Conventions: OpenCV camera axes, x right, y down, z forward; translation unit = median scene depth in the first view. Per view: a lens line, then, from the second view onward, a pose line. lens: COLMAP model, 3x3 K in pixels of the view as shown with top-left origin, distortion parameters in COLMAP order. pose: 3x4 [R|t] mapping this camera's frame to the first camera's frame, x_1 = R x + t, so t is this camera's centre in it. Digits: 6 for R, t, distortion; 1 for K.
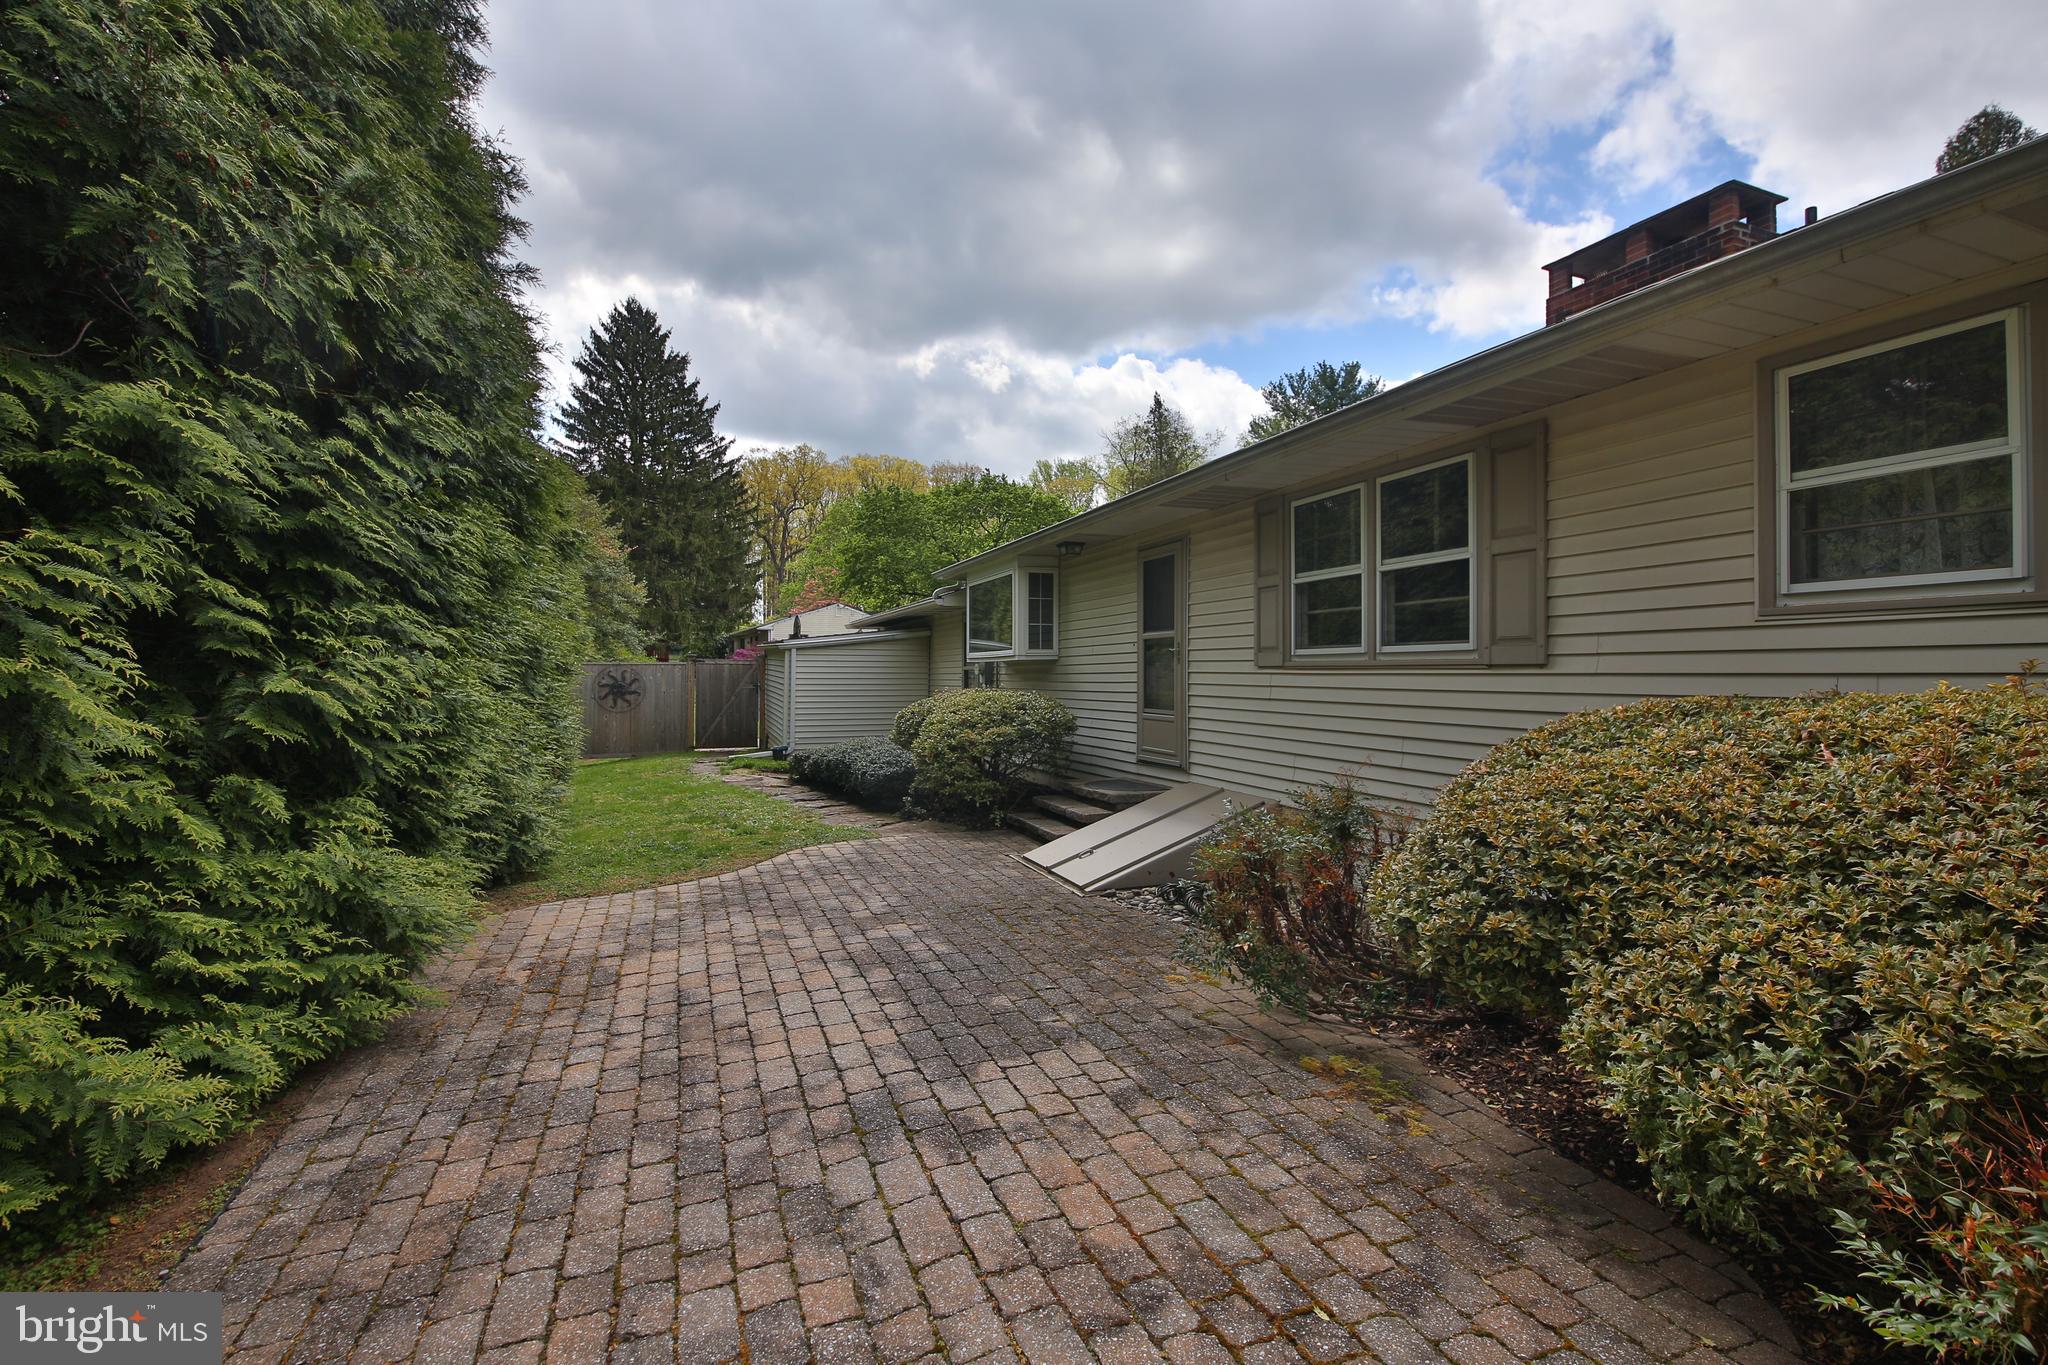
lens RADIAL K [[892.1, 0, 1017.1], [0, 892.1, 672.0], [0, 0, 1]] dist [-0.001678, -0.000286]
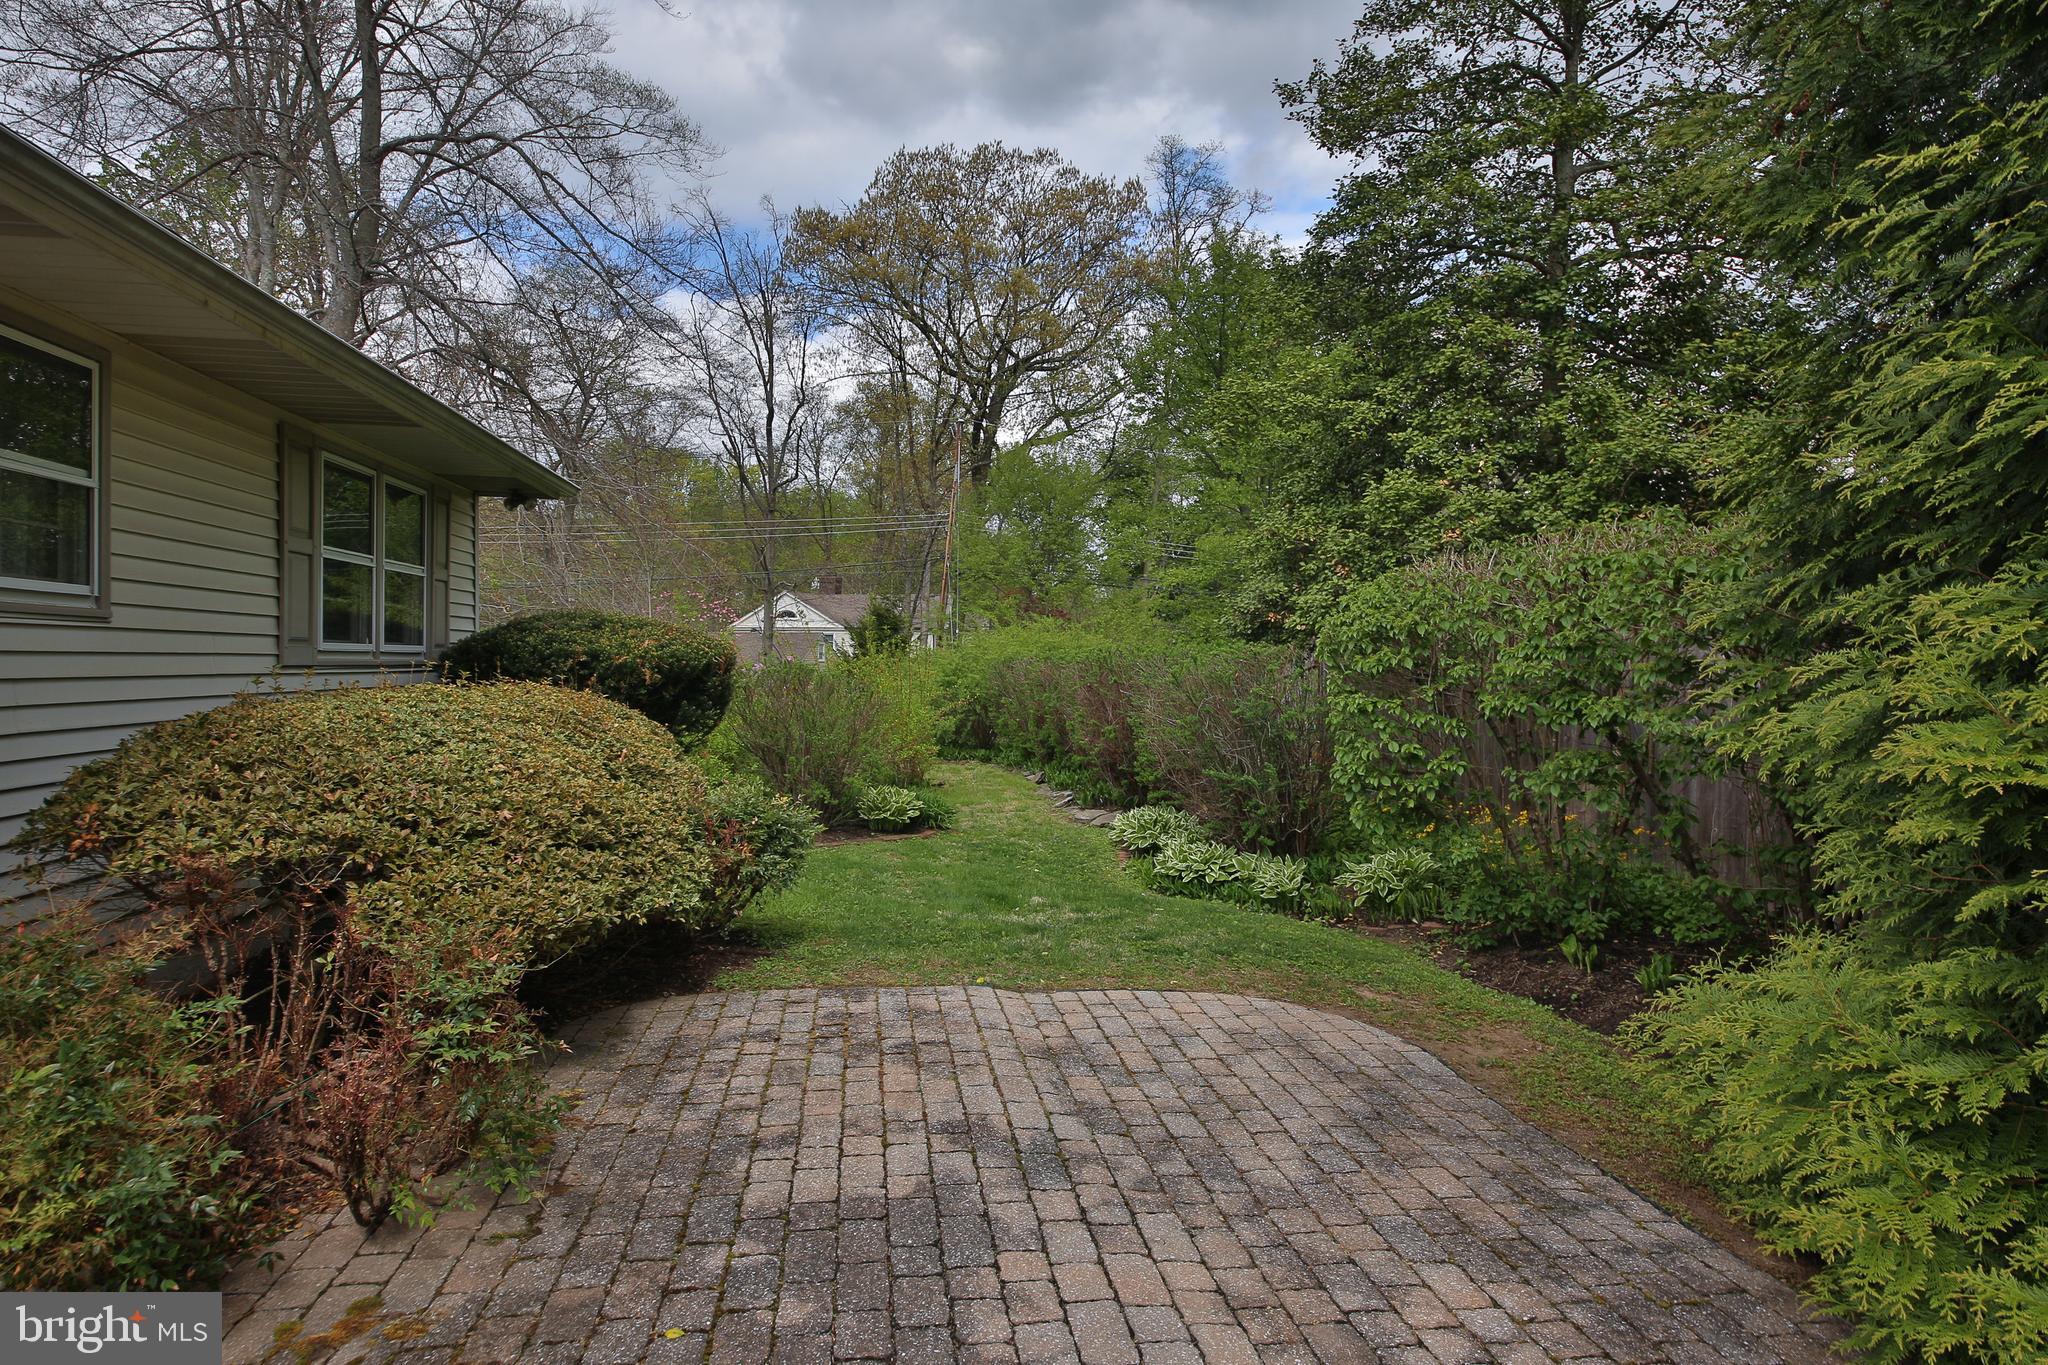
lens RADIAL K [[1122.2, 0, 1011.5], [0, 1122.2, 677.4], [0, 0, 1]] dist [0.000527, 0.000047]
pose [[-0.971301, -0.011772, 0.237562, -0.395206], [-0.009352, 0.999892, 0.011311, -0.028522], [-0.237669, 0.008764, -0.971307, 2.123255]]
